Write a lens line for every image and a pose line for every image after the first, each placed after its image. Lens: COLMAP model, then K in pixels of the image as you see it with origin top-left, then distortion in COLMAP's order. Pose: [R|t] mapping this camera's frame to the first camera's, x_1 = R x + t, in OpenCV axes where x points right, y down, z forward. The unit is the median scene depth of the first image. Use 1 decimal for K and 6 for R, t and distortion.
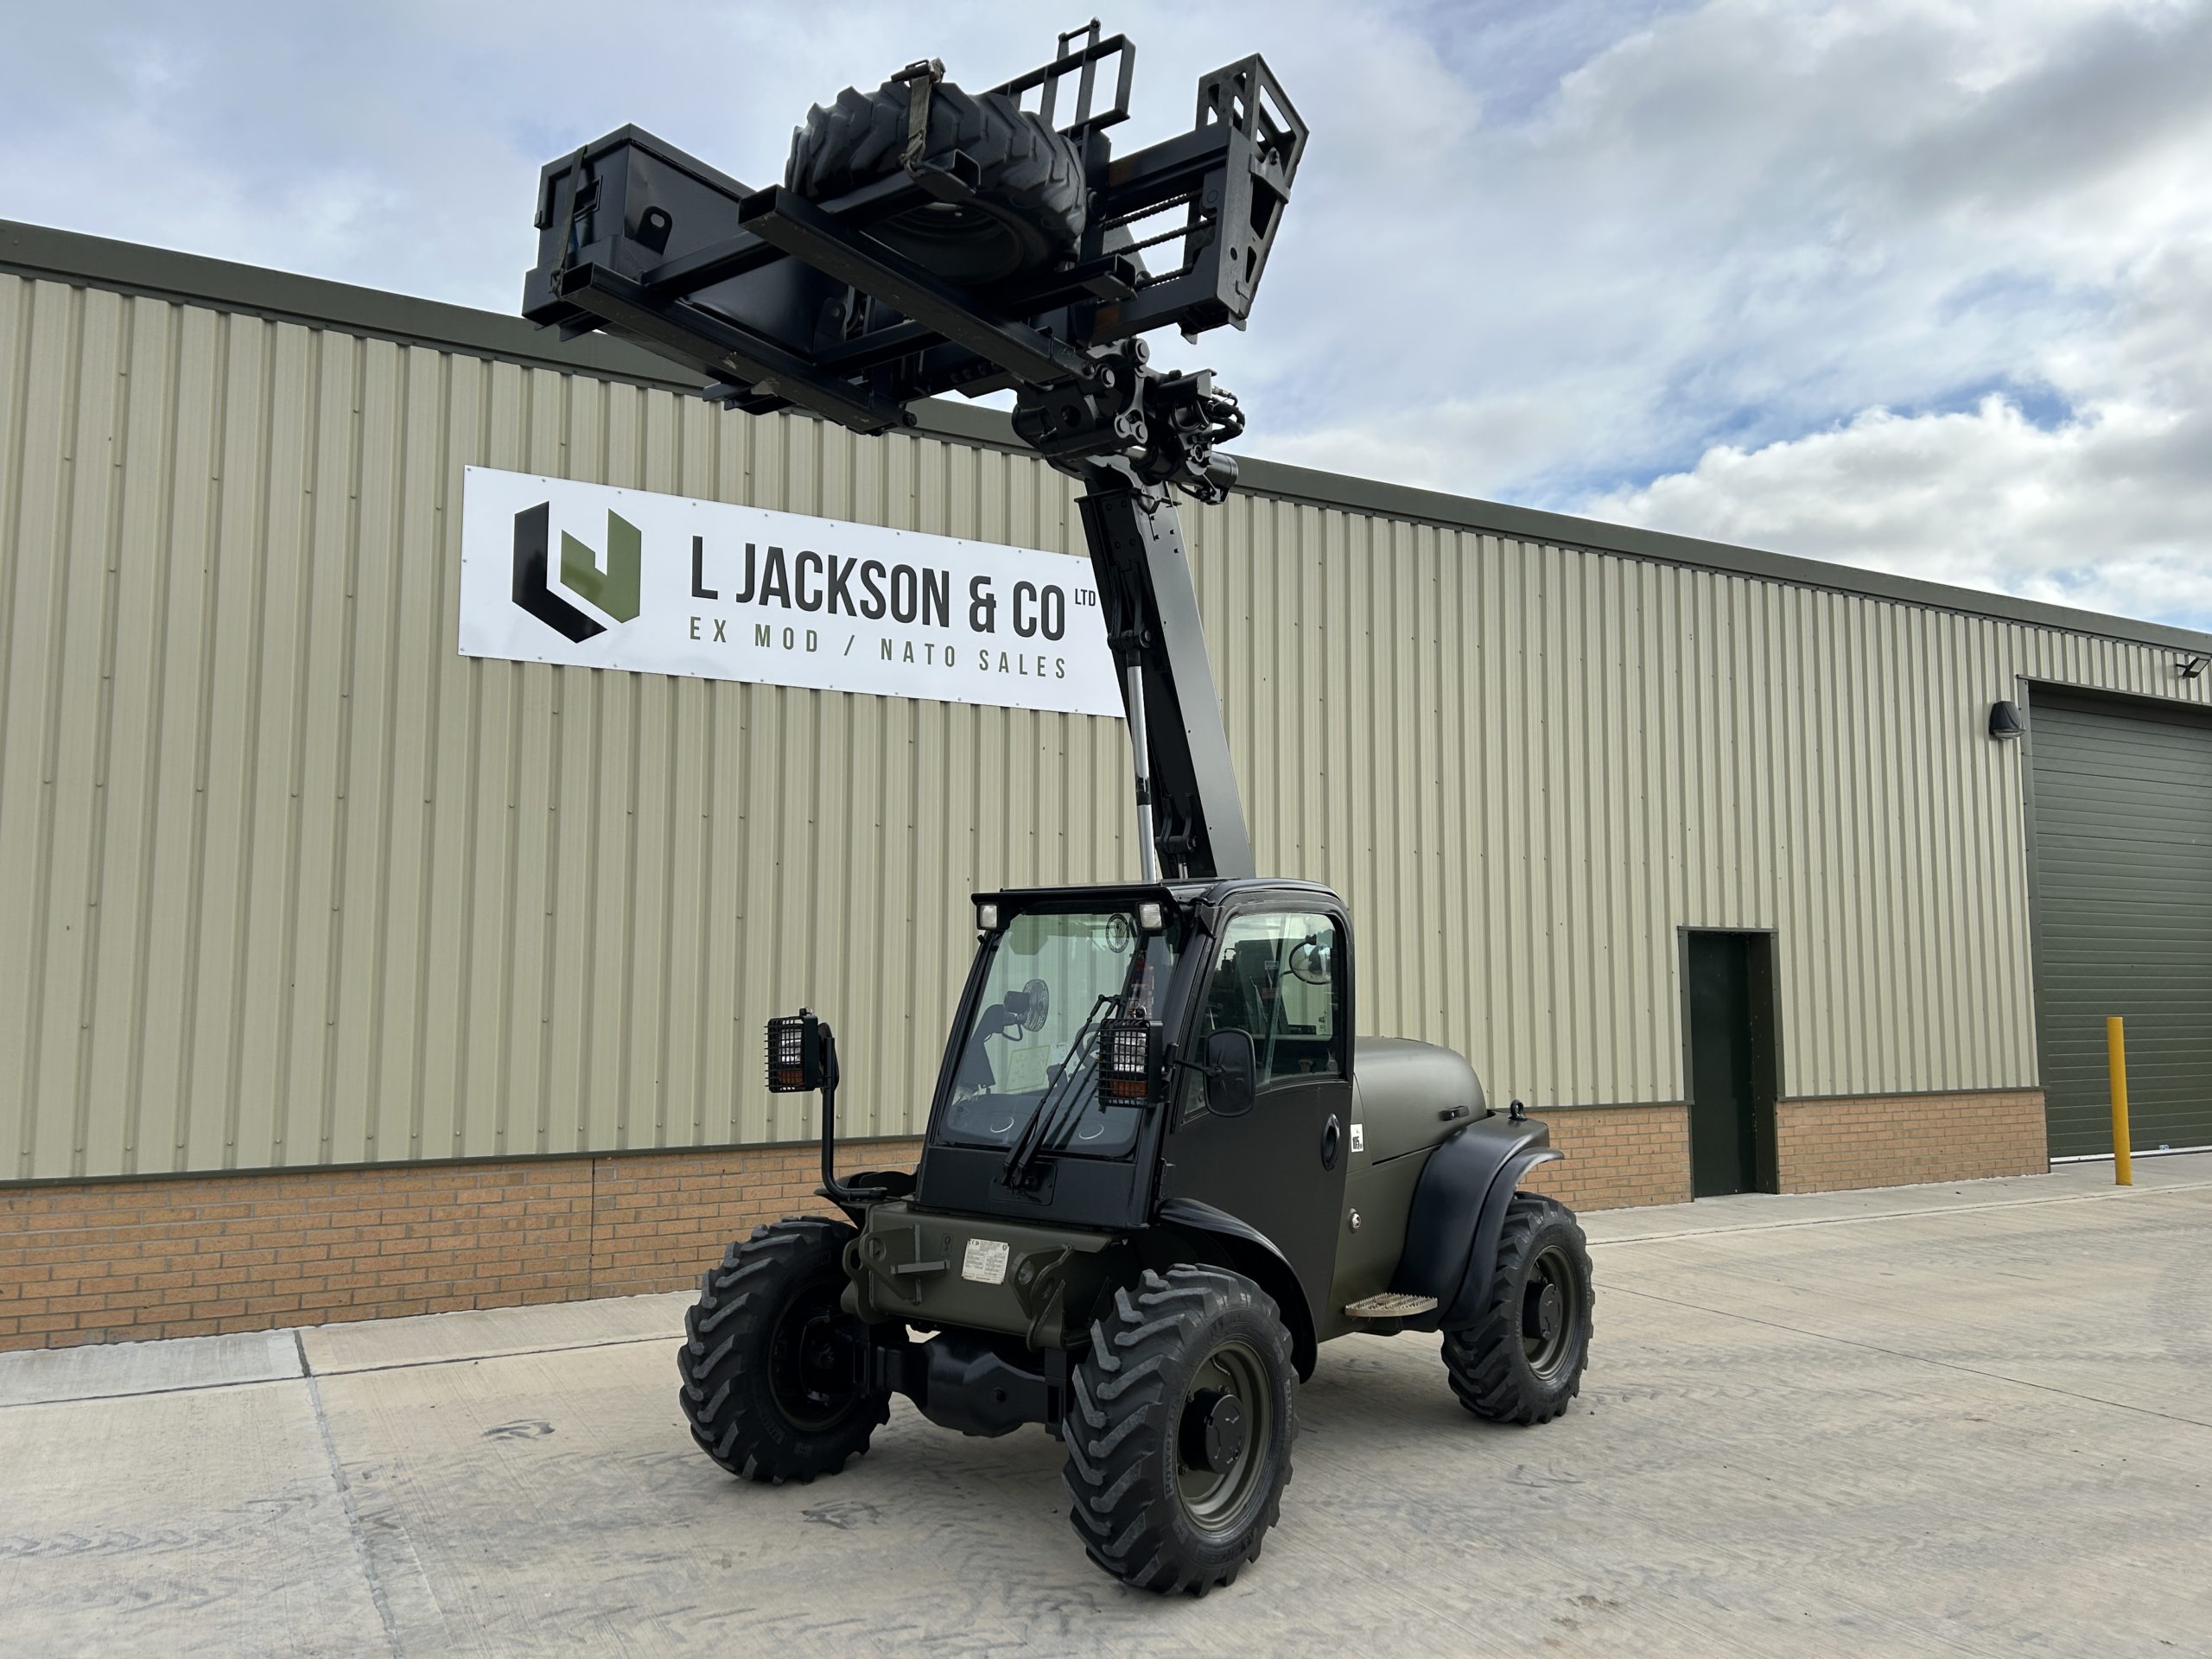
lens RADIAL K [[1661.7, 0, 1111.5], [0, 1661.7, 829.5], [0, 0, 1]] dist [0.059960, -0.063765]
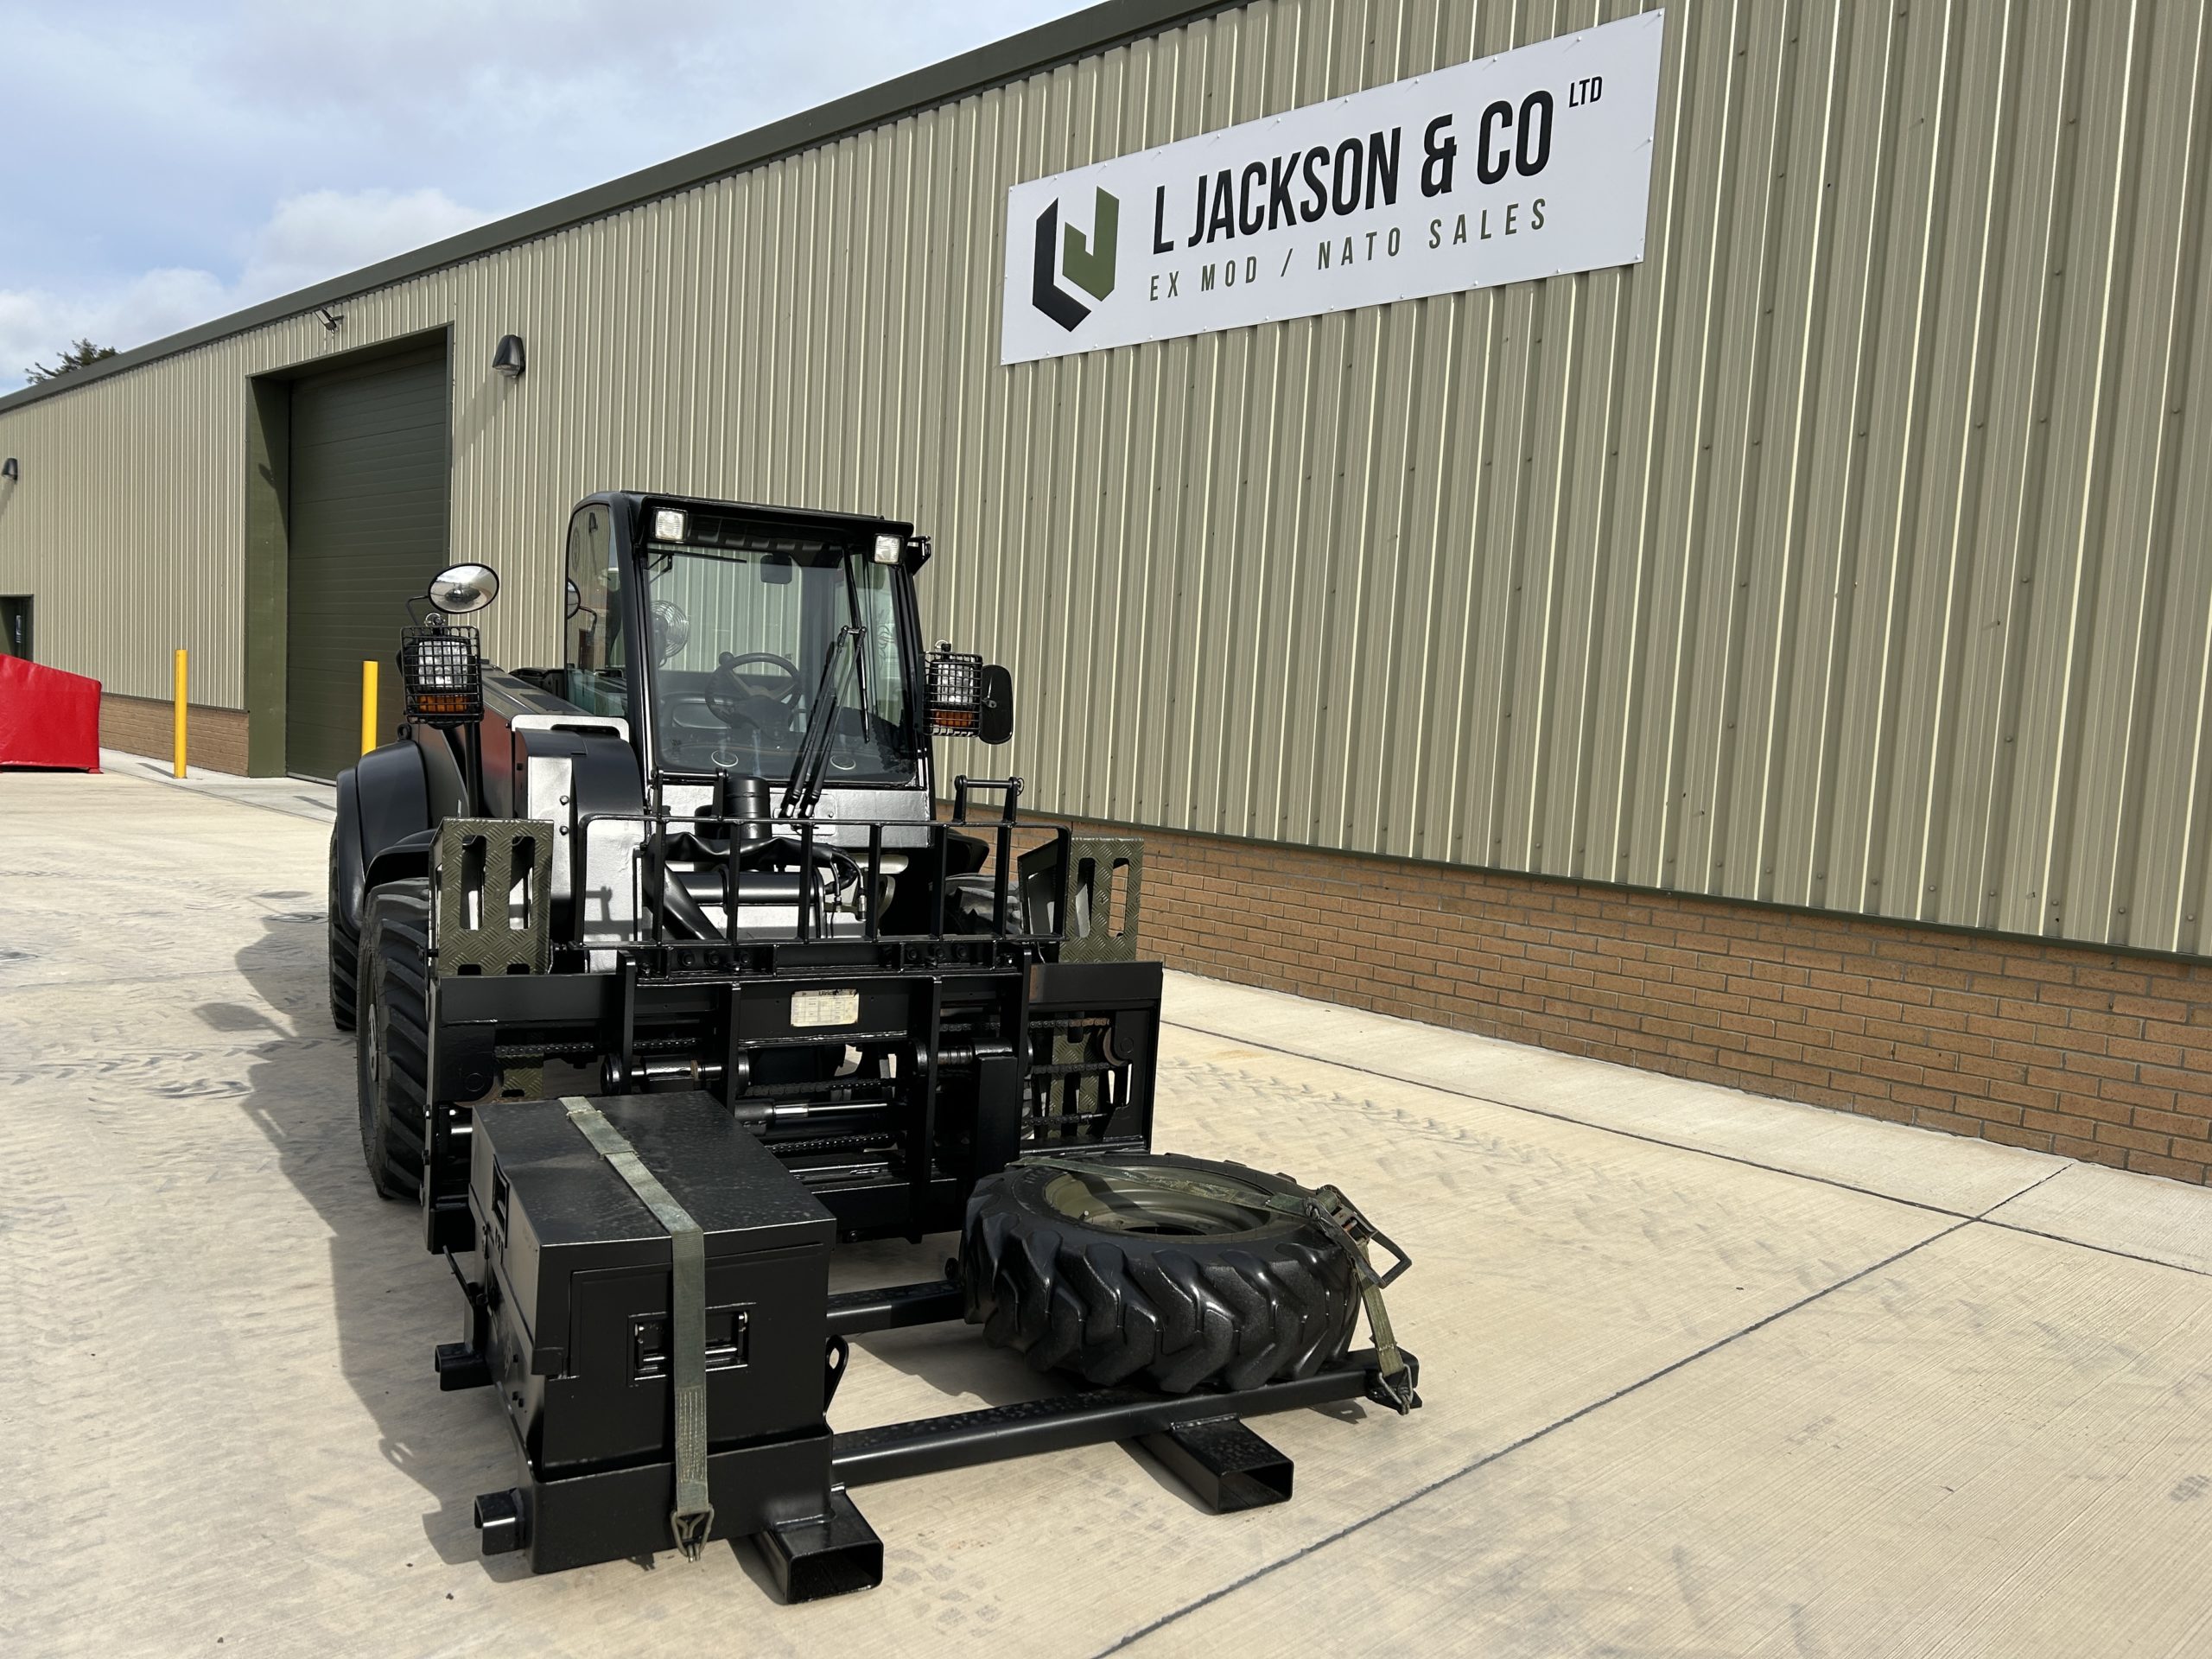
lens RADIAL K [[1661.7, 0, 1084.3], [0, 1661.7, 836.5], [0, 0, 1]] dist [0.059960, -0.063765]
pose [[0.258842, 0.091151, -0.961609, 0.704508], [0.035183, 0.993987, 0.103690, 0.092923], [0.965279, -0.060672, 0.254078, 0.713825]]
